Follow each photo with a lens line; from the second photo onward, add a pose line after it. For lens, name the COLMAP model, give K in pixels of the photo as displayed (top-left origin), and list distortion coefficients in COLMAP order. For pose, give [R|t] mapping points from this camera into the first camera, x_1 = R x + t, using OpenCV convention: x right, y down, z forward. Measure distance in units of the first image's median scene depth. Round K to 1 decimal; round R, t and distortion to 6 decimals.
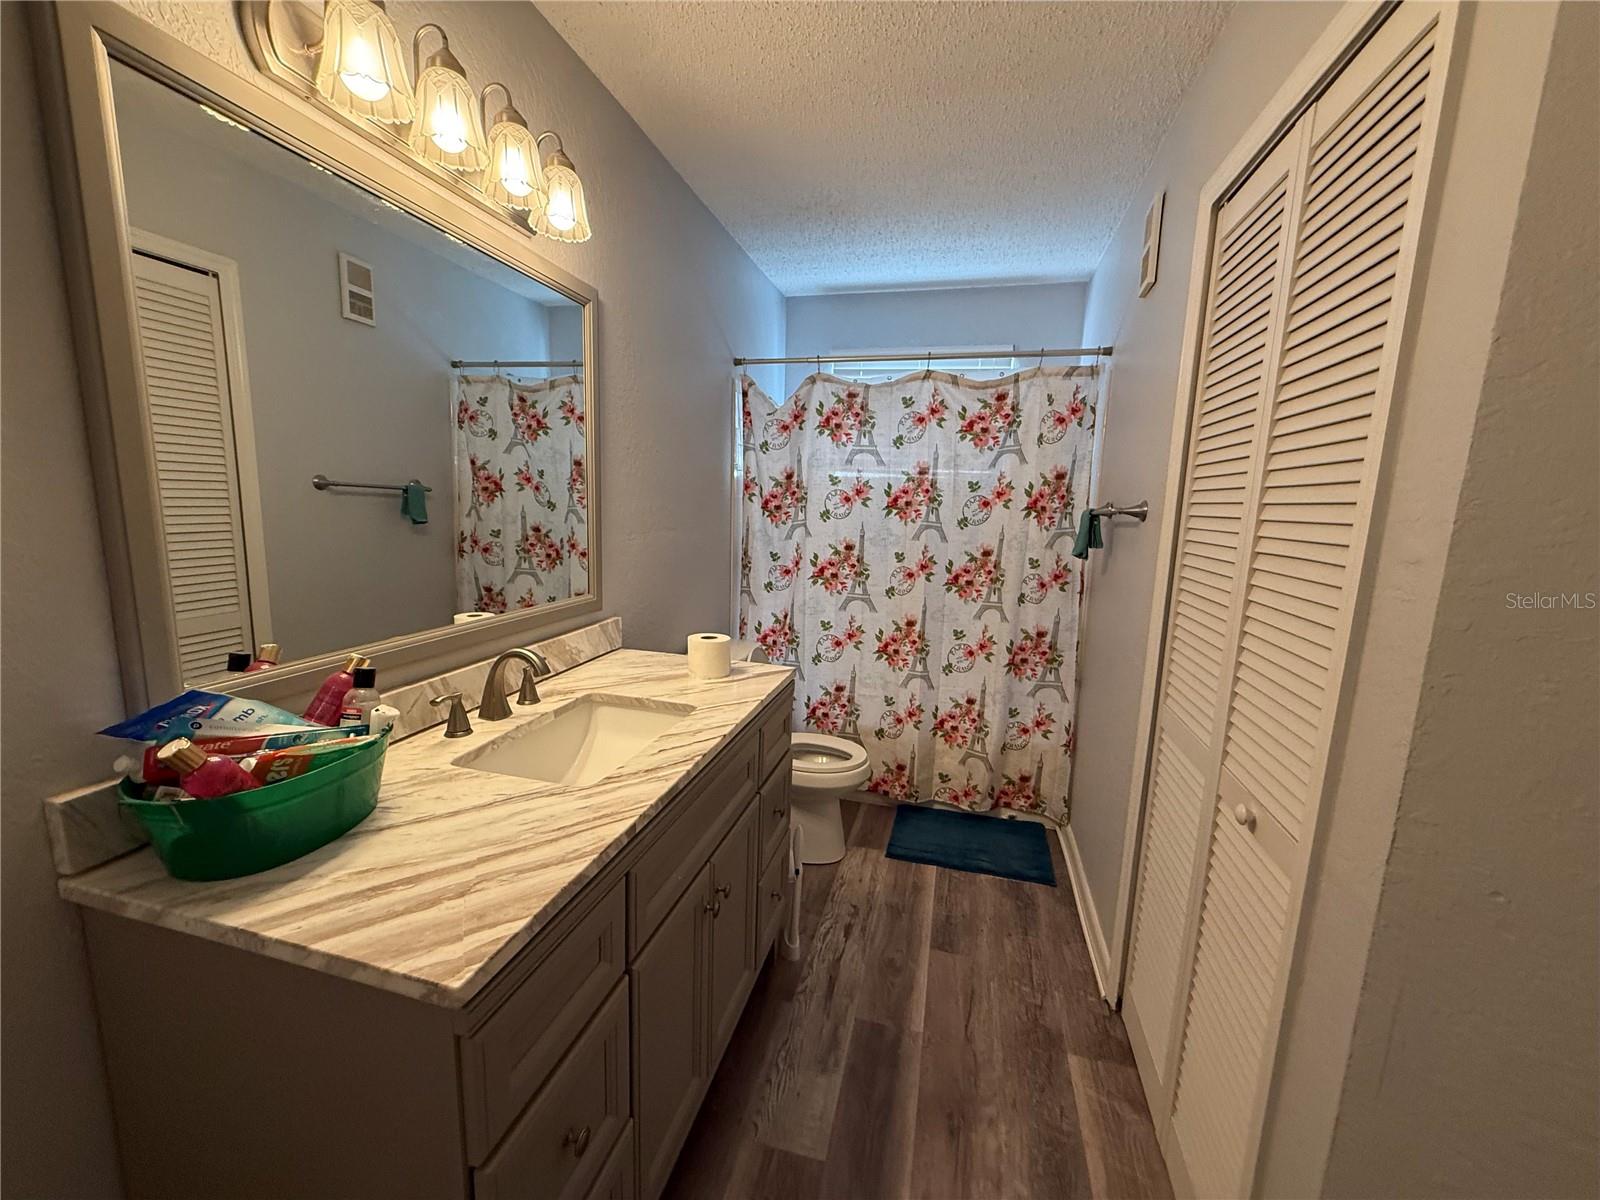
lens RADIAL K [[640.1, 0, 796.2], [0, 640.1, 600.7], [0, 0, 1]] dist [-0.000342, 0.000512]
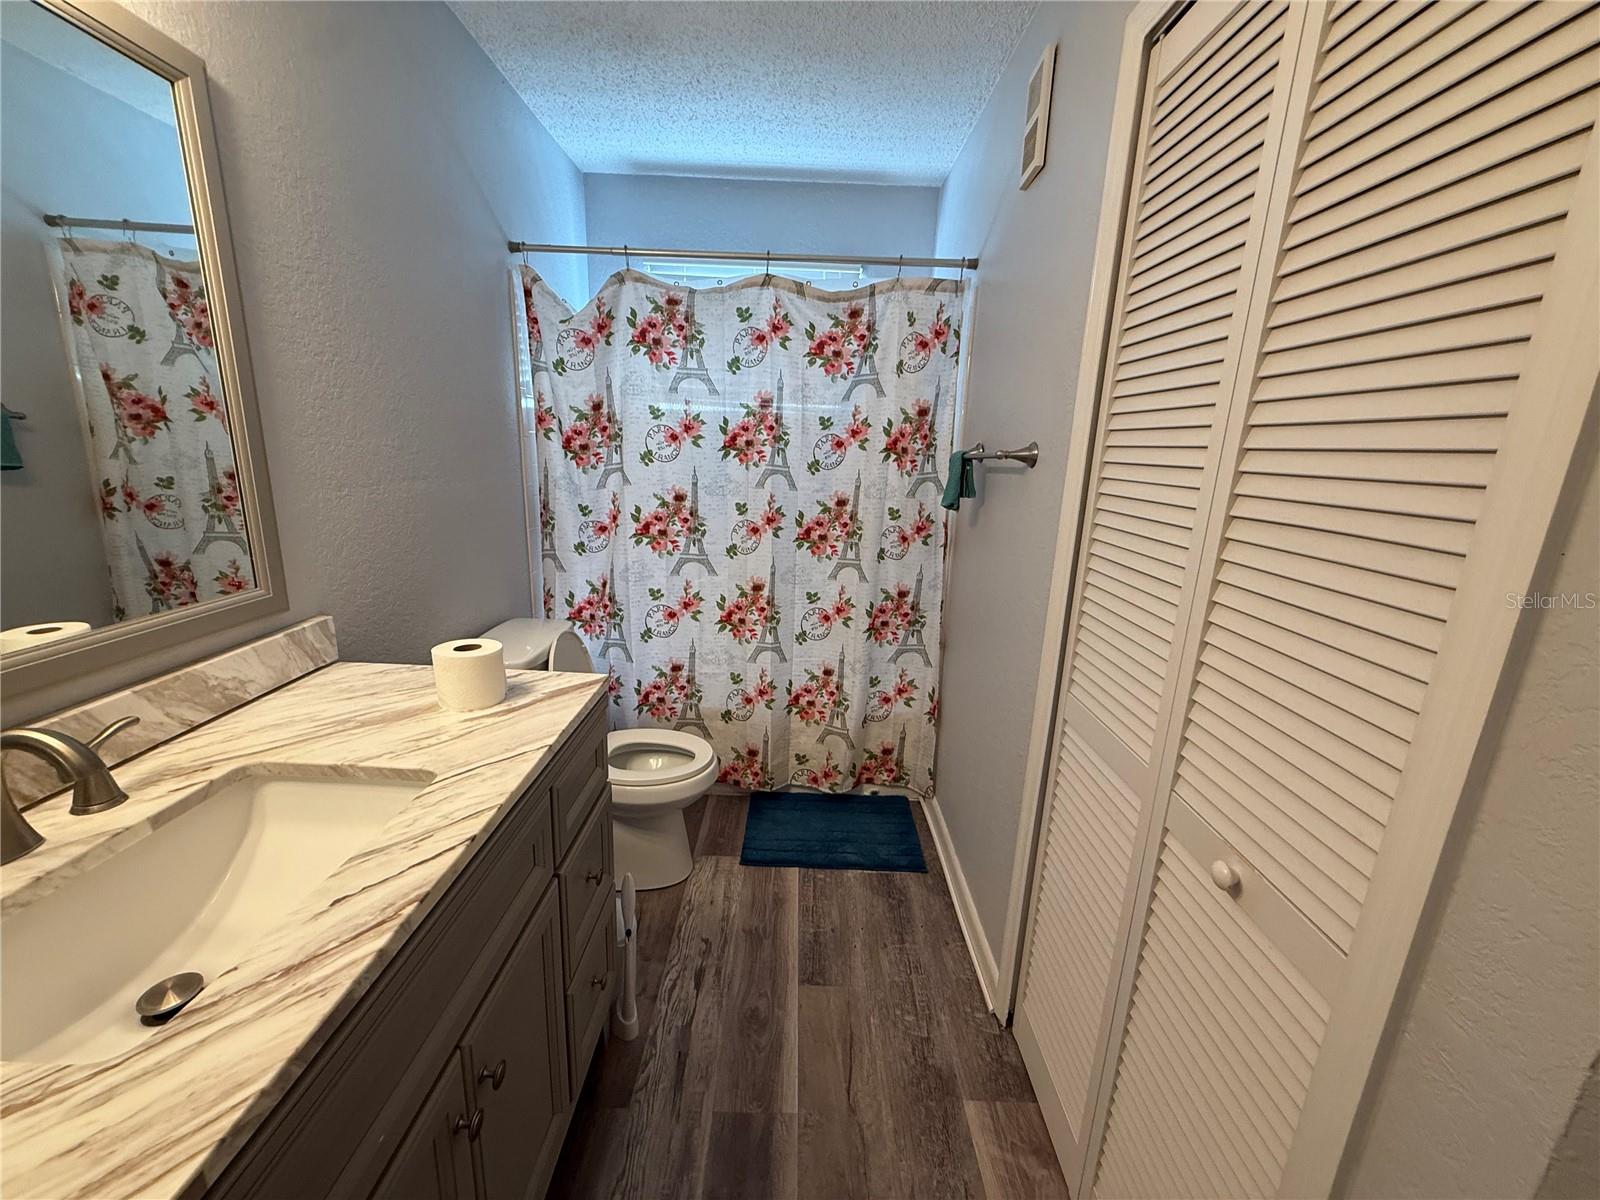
lens RADIAL K [[640.1, 0, 800.5], [0, 640.1, 601.9], [0, 0, 1]] dist [-0.000342, 0.000512]
pose [[0.966867, -0.055568, 0.249158, 0.023891], [0.031826, 0.994645, 0.098328, -0.029410], [-0.253287, -0.087140, 0.963458, 0.183803]]
